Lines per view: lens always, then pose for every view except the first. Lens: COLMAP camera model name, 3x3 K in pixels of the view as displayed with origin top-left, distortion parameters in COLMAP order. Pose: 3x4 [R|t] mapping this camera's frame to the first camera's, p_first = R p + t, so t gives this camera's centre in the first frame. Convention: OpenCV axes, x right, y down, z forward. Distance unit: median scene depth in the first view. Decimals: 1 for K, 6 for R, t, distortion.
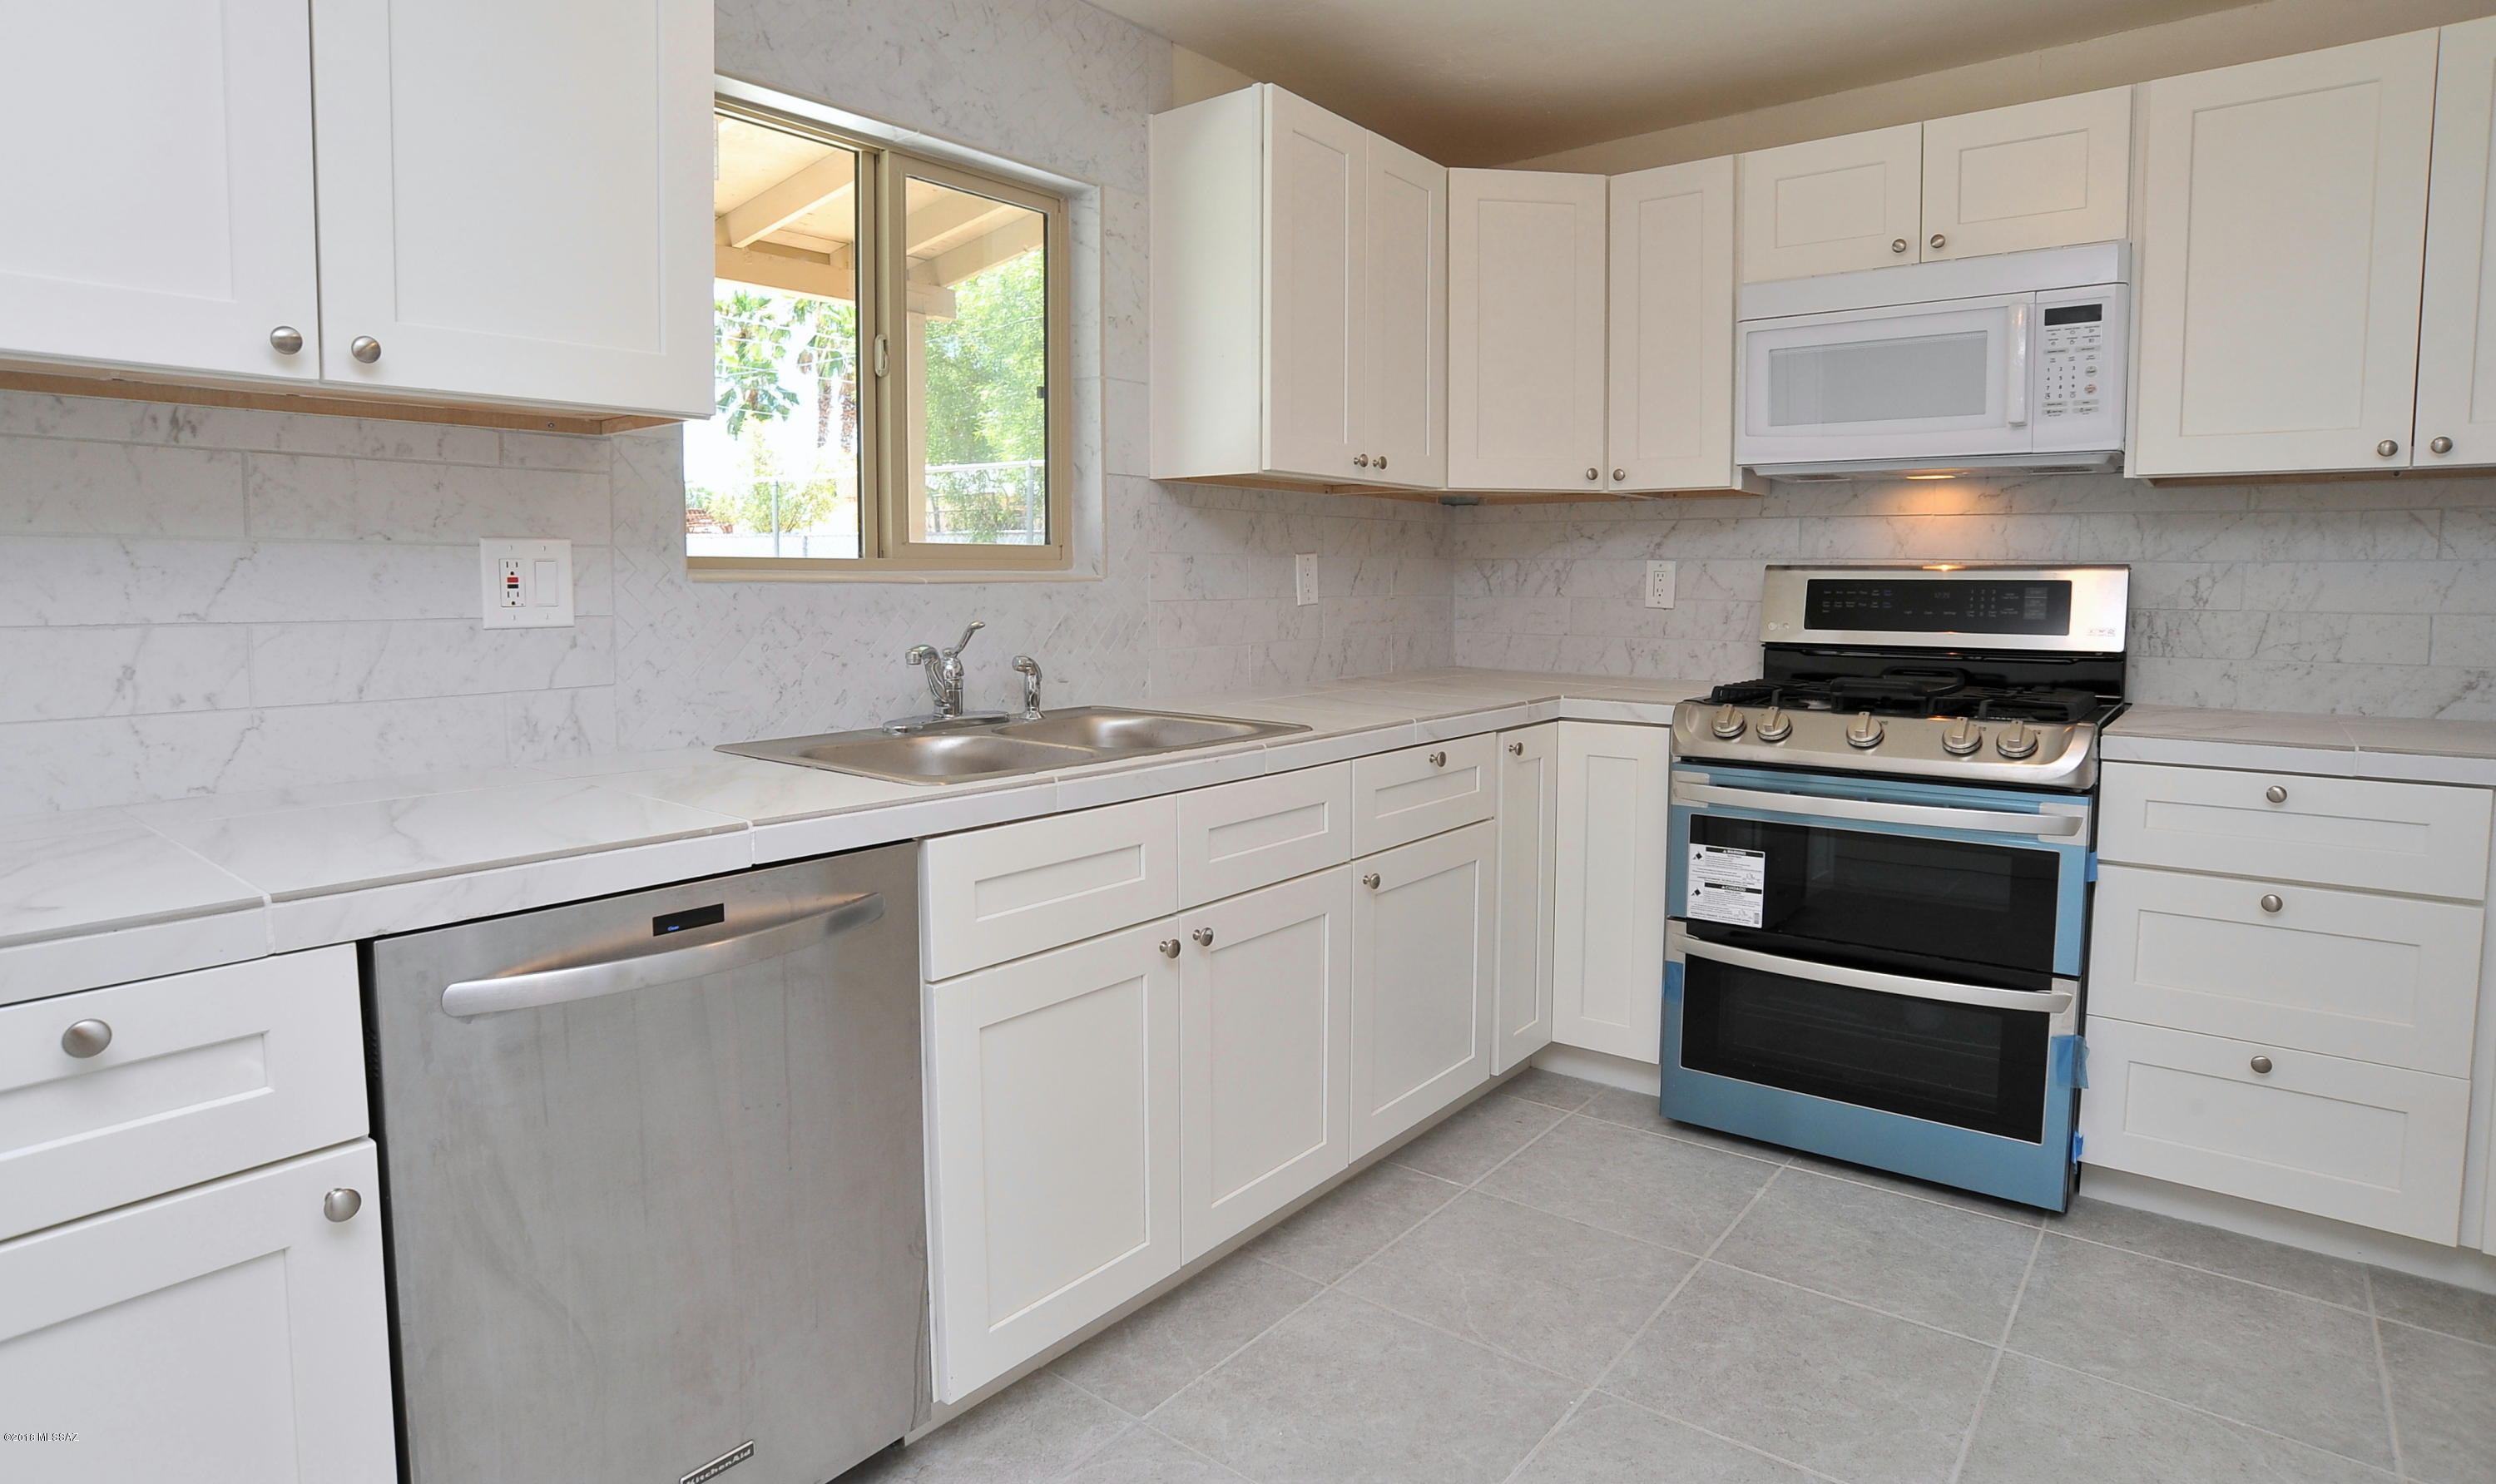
lens RADIAL K [[1328.2, 0, 1264.4], [0, 1328.2, 678.5], [0, 0, 1]] dist [-0.069434, 0.026302]
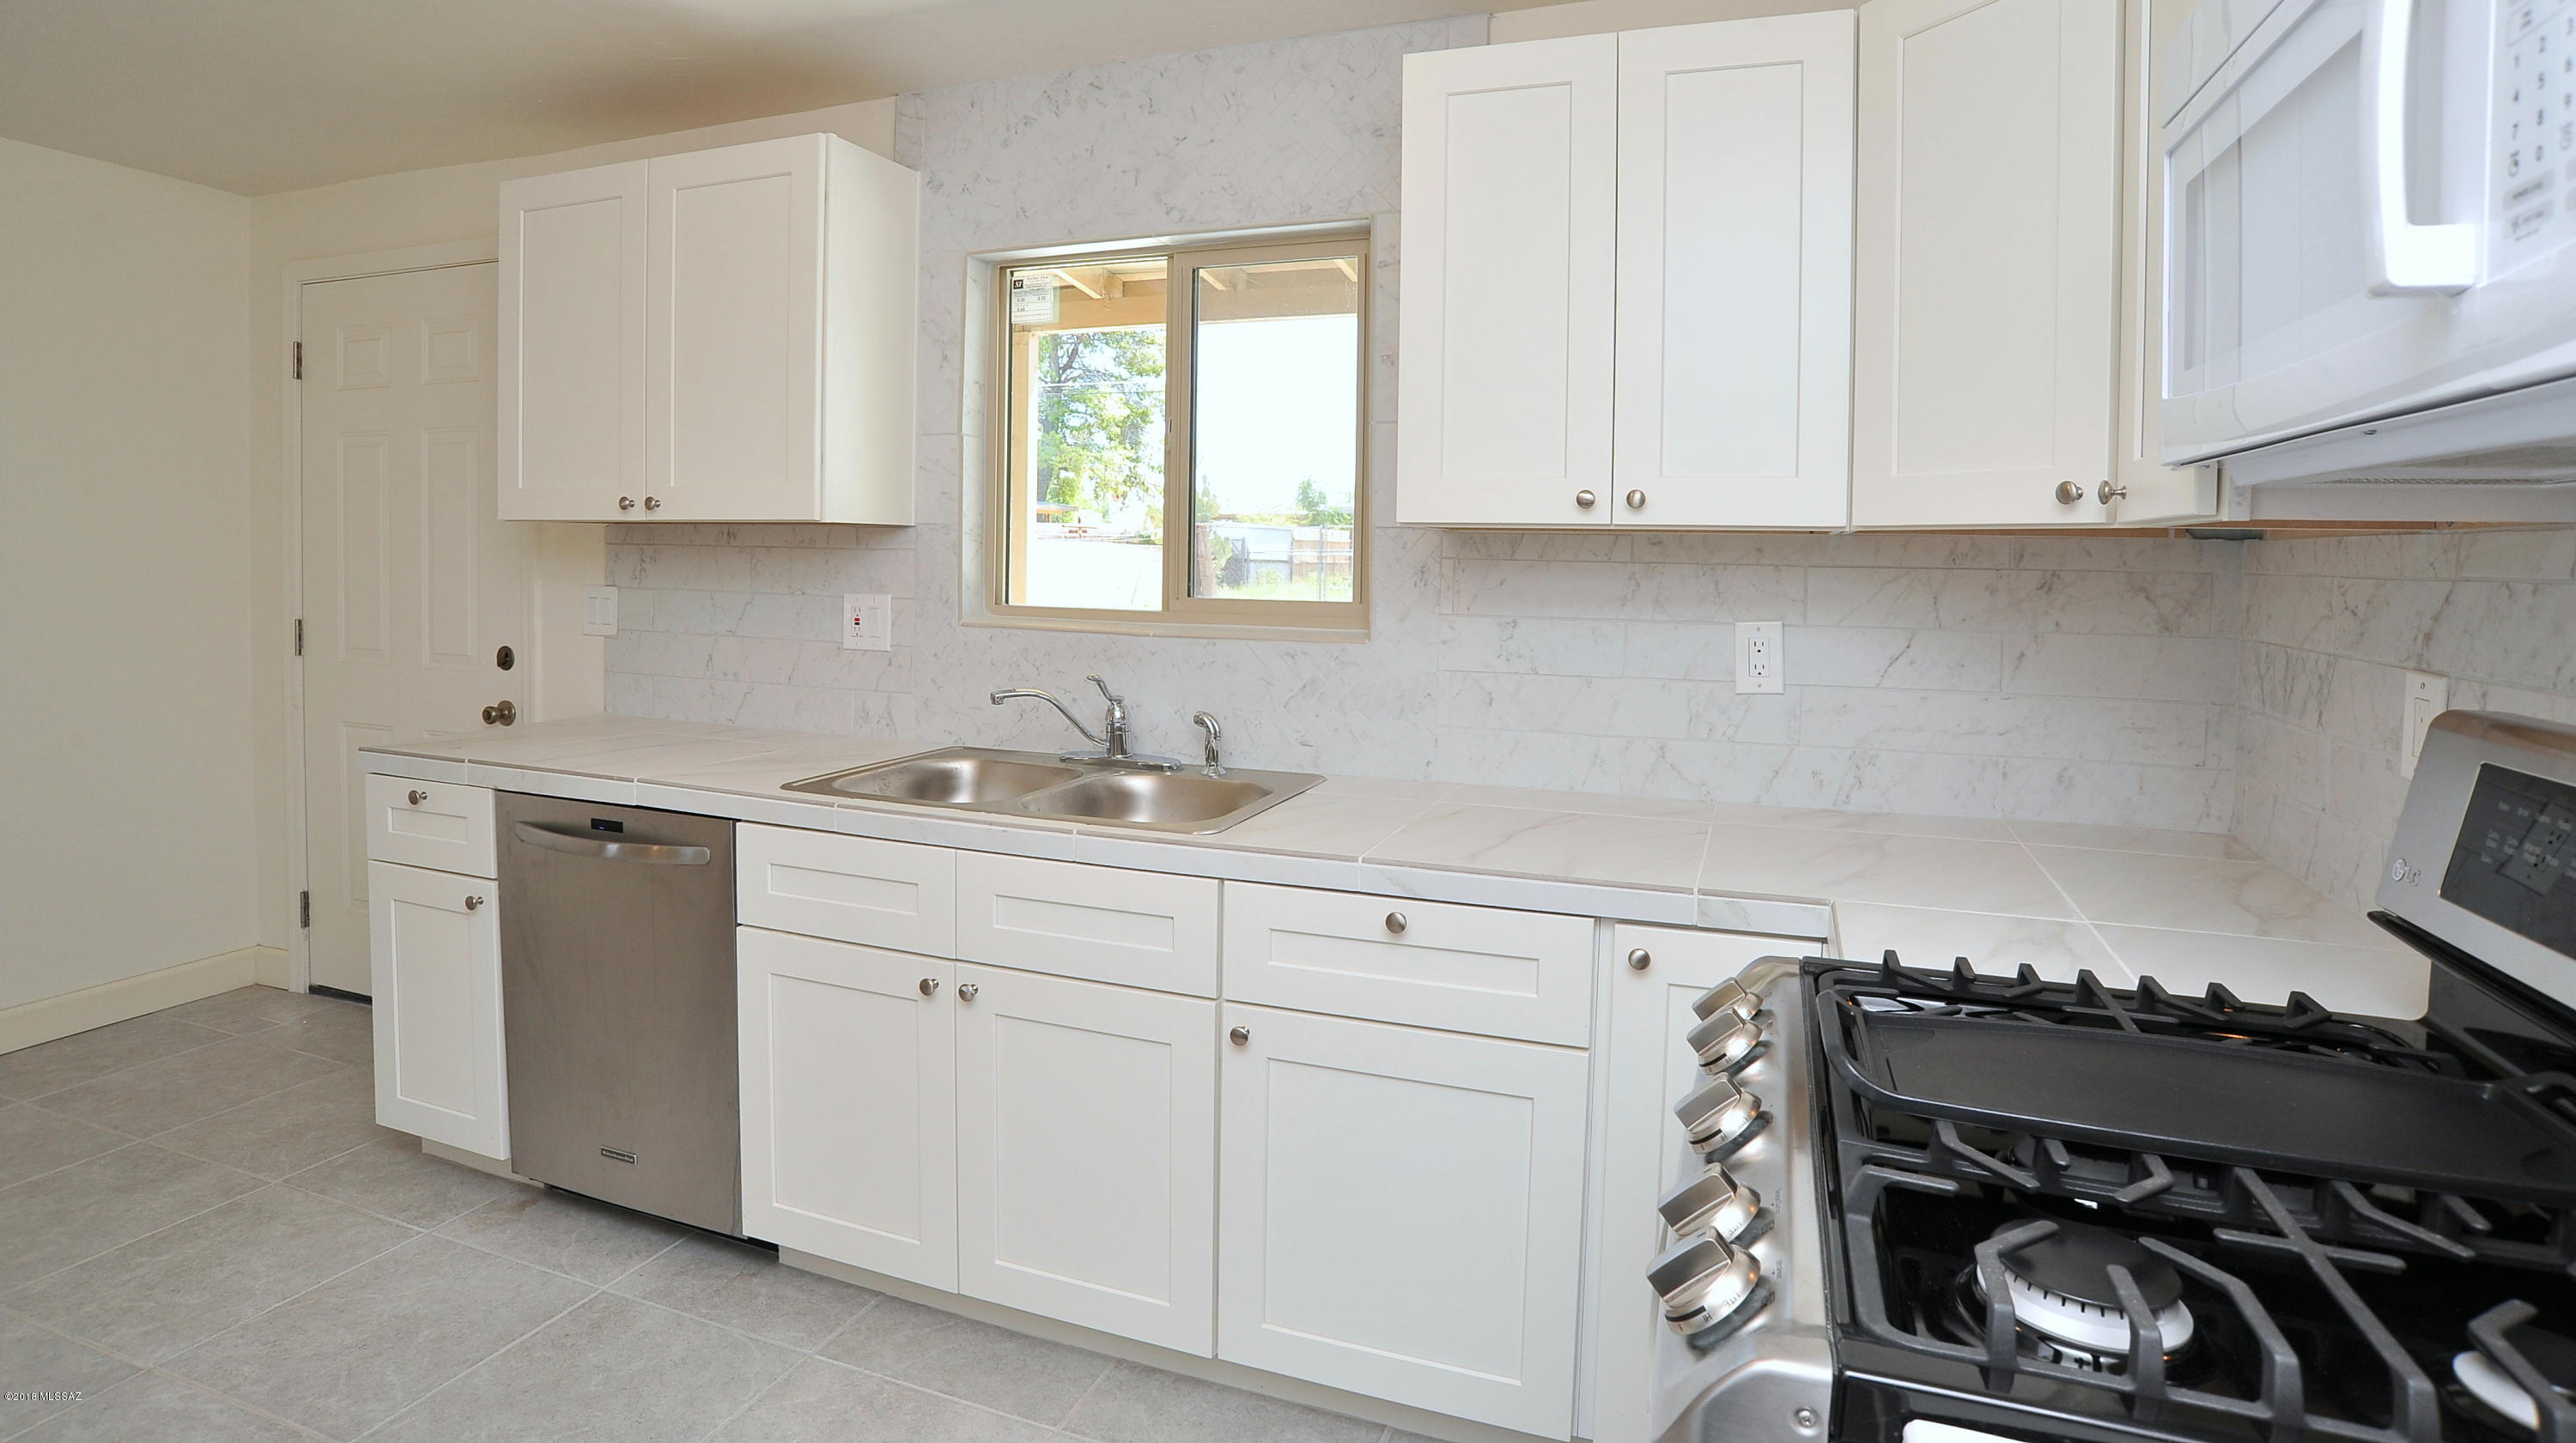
lens RADIAL K [[1358.7, 0, 1210.4], [0, 1358.7, 610.6], [0, 0, 1]] dist [-0.055860, 0.010229]
pose [[0.267138, 0.043915, -0.962657, 0.835478], [-0.088878, 0.995826, 0.020764, -0.117726], [0.959551, 0.080012, 0.269926, 0.712824]]
